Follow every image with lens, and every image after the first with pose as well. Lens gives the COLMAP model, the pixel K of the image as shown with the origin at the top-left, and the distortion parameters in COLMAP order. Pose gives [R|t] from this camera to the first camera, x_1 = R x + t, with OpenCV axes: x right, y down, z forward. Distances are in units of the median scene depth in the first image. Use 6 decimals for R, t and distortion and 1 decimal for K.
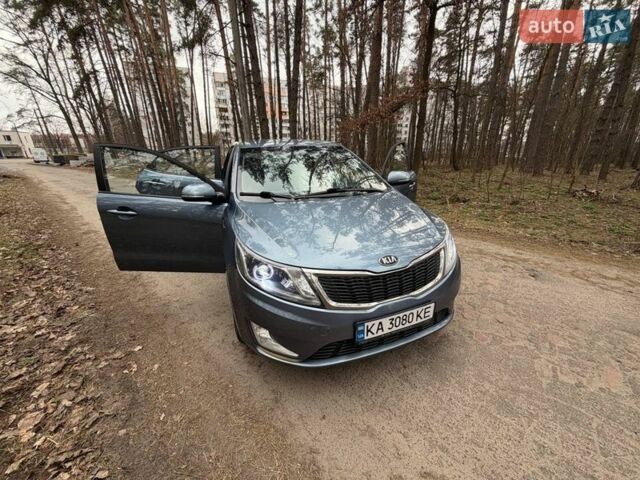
lens RADIAL K [[253.6, 0, 317.7], [0, 253.6, 239.1], [0, 0, 1]] dist [0.000743, 0.000157]
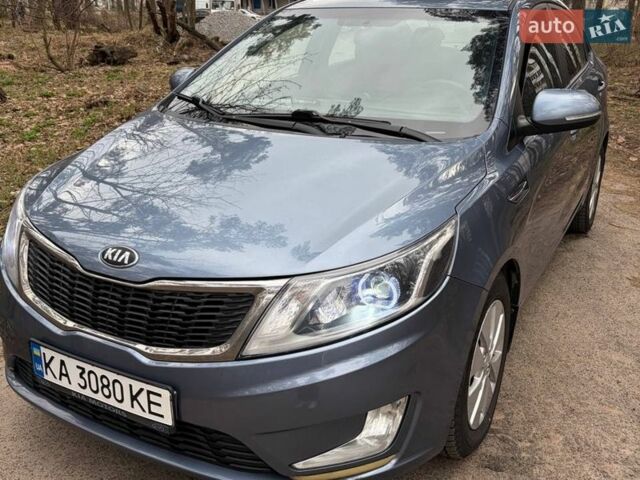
lens RADIAL K [[622.9, 0, 320.0], [0, 622.9, 240.0], [0, 0, 1]] dist [0.060596, -0.035104]
pose [[0.634604, 0.283994, -0.718766, 1.381894], [-0.271617, 0.952662, 0.136596, -0.214680], [0.723534, 0.108544, 0.681701, 0.466567]]
